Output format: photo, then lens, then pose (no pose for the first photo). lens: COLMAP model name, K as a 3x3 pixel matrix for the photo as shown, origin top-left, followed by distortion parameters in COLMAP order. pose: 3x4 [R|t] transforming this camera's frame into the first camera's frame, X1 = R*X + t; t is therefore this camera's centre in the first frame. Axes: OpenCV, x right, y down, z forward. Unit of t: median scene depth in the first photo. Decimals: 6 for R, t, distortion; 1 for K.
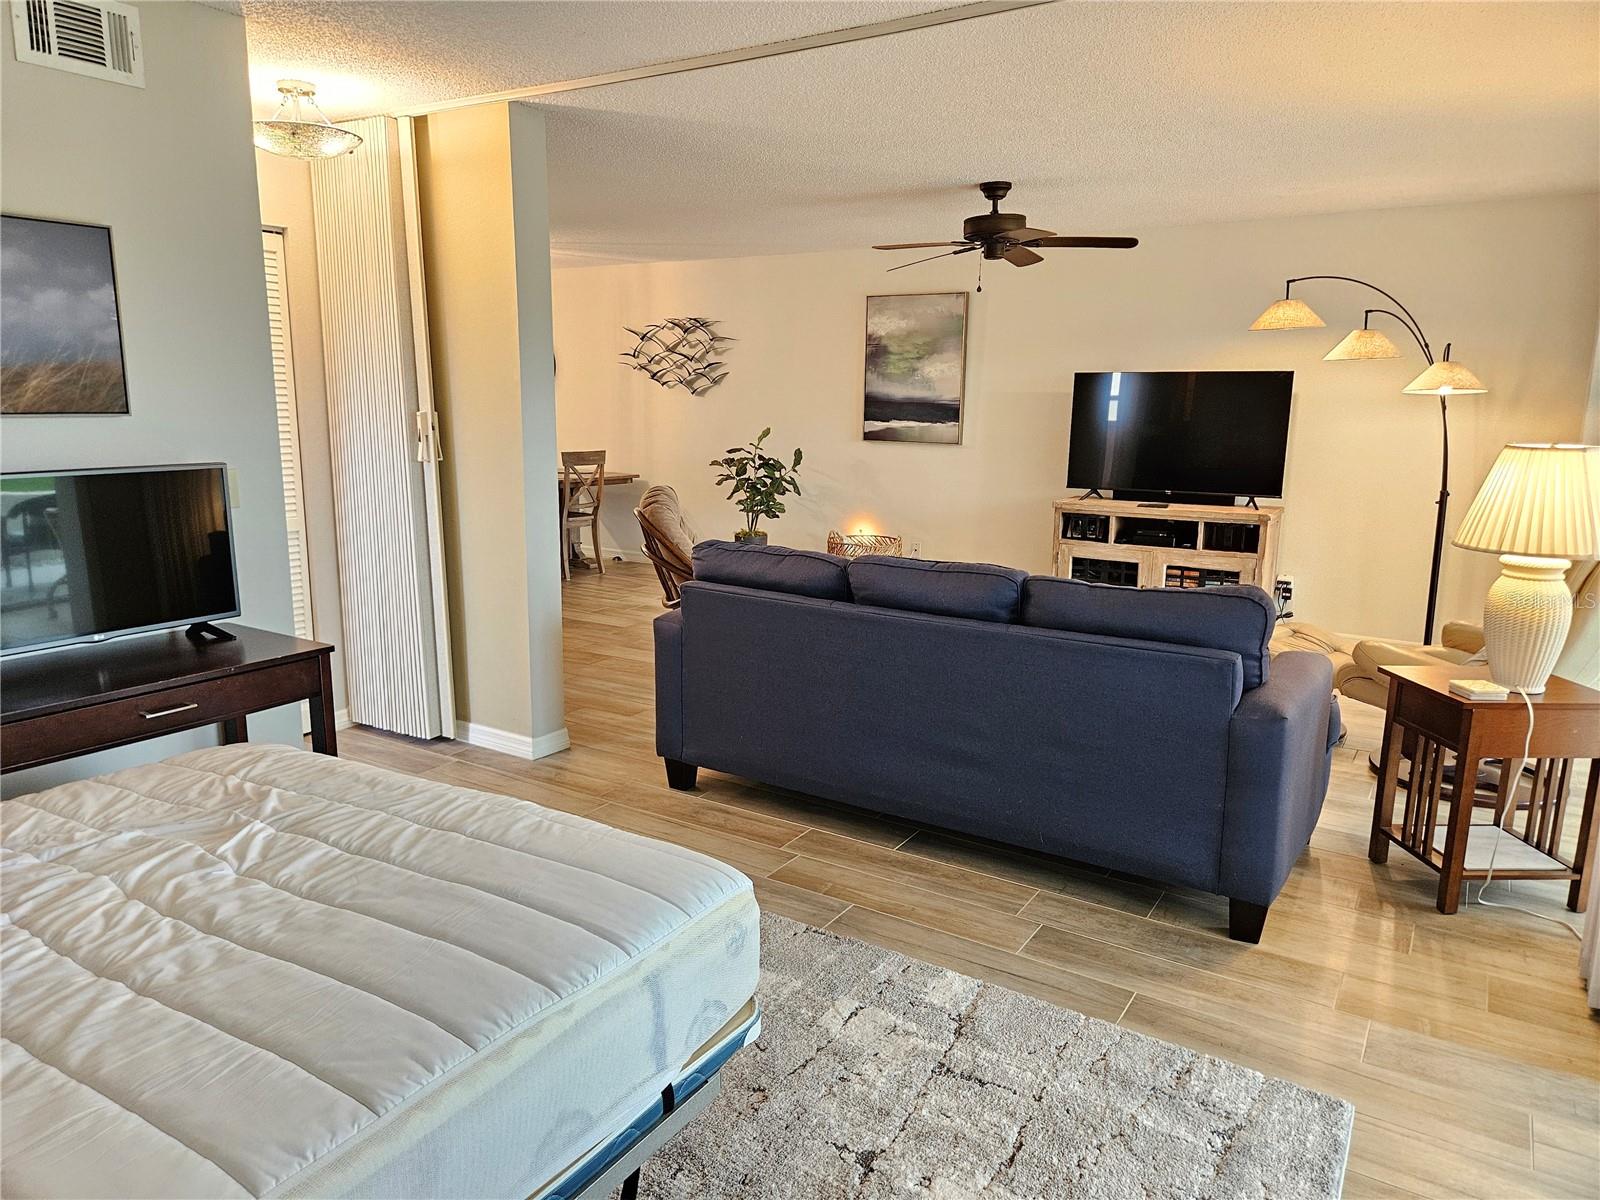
lens RADIAL K [[1076.6, 0, 789.7], [0, 1076.6, 601.4], [0, 0, 1]] dist [0.075587, -0.055055]
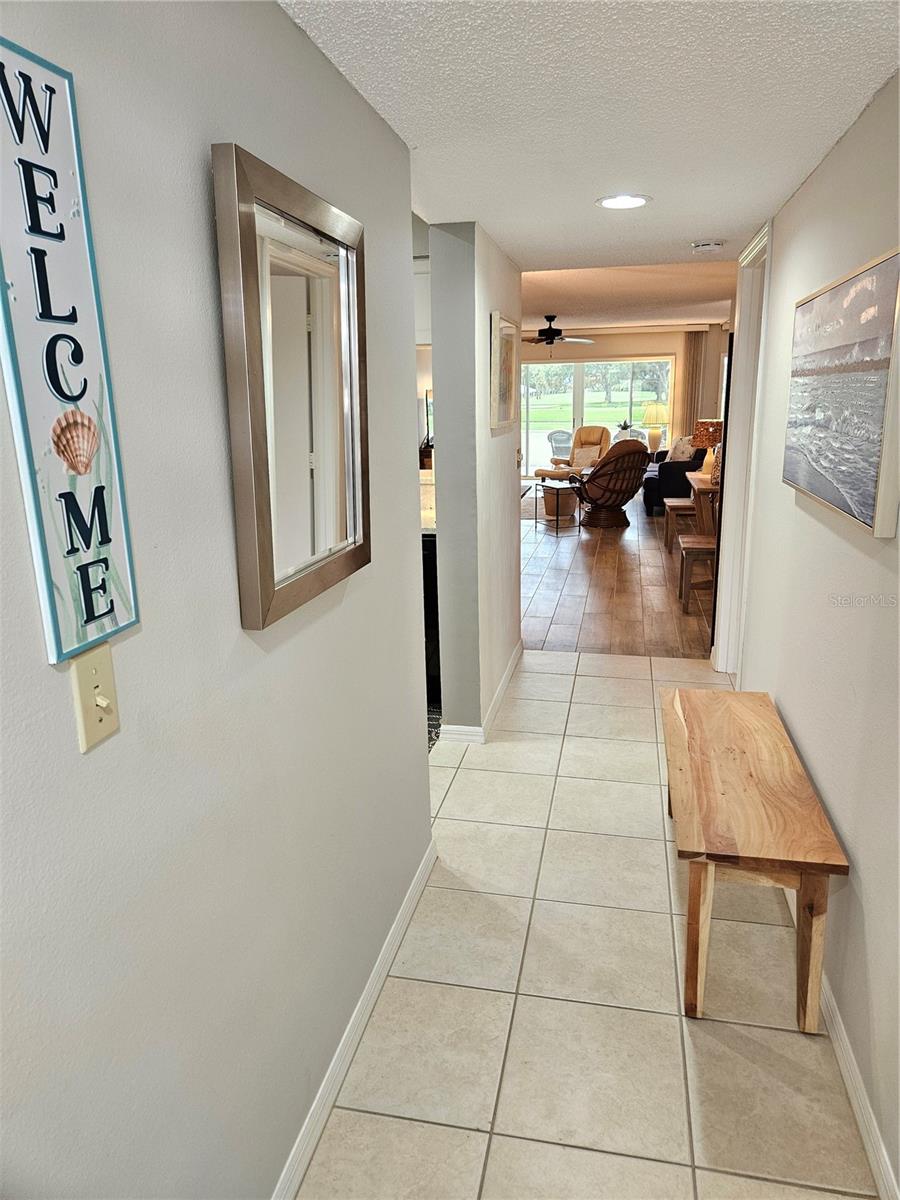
lens RADIAL K [[797.9, 0, 449.7], [0, 797.9, 589.8], [0, 0, 1]] dist [0.070398, -0.062361]
pose [[-0.349251, -0.226806, 0.909166, -1.131196], [0.190595, 0.932786, 0.305915, -0.284862], [-0.917441, 0.280124, -0.282548, 1.359134]]
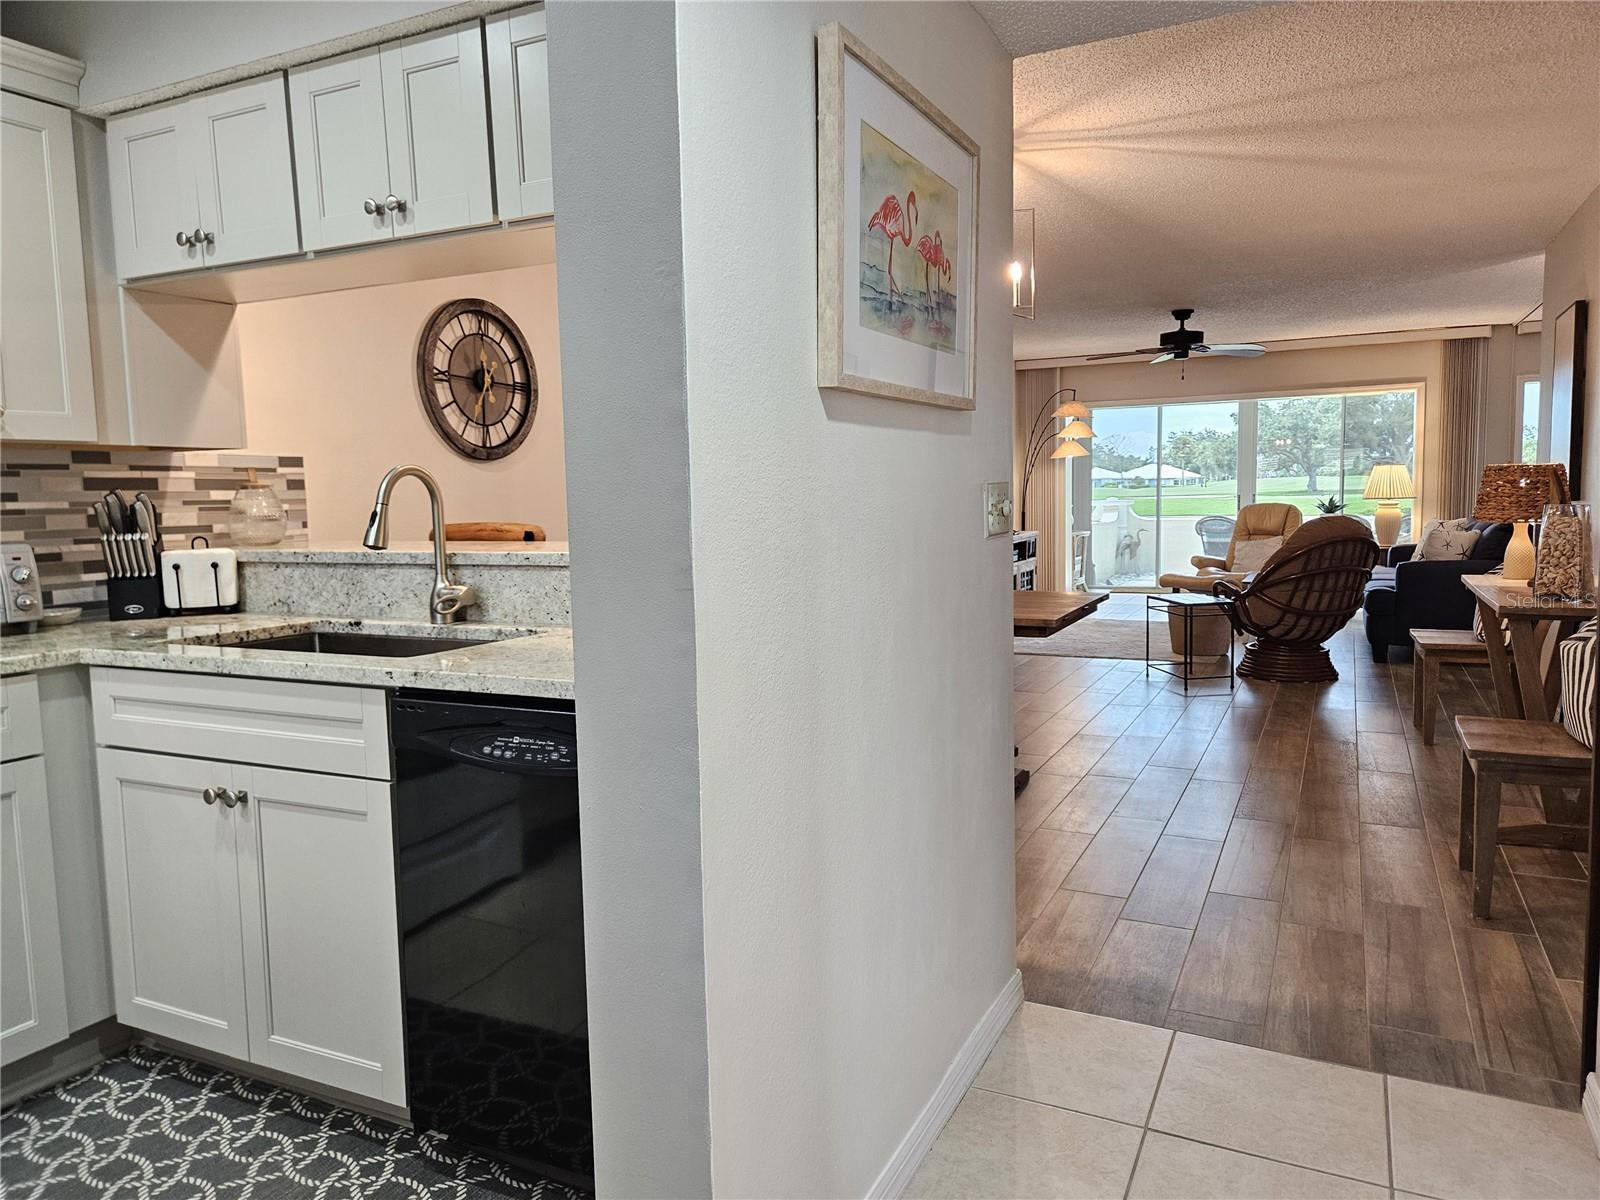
lens RADIAL K [[1081.1, 0, 800.2], [0, 1081.1, 592.1], [0, 0, 1]] dist [0.061437, -0.053536]
pose [[-0.109530, -0.103462, 0.988584, -0.892989], [0.207023, 0.970383, 0.124494, -0.212306], [-0.972186, 0.218295, -0.084867, 1.204289]]
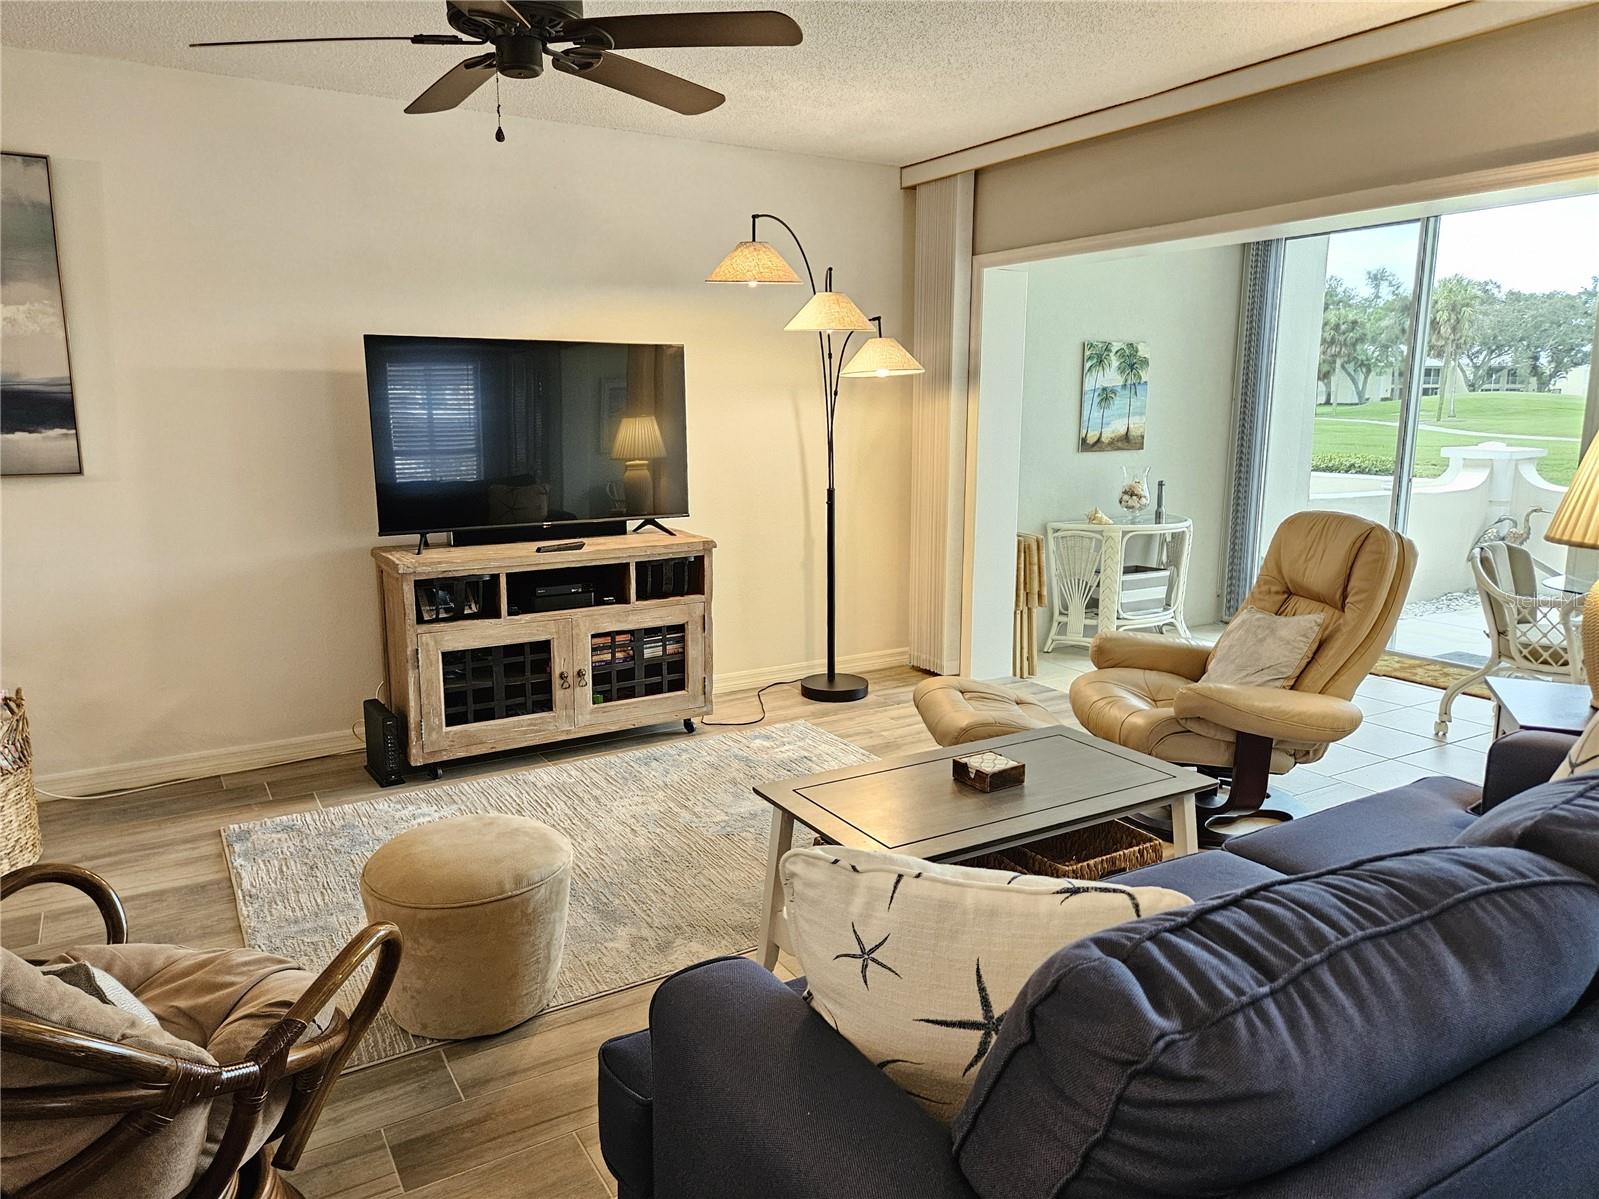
lens RADIAL K [[1083.8, 0, 799.5], [0, 1083.8, 599.5], [0, 0, 1]] dist [0.066983, -0.054009]
pose [[0.437776, -0.179003, 0.881085, -0.150272], [0.174447, 0.978268, 0.112071, -0.090362], [-0.881998, 0.104641, 0.459489, 0.497050]]
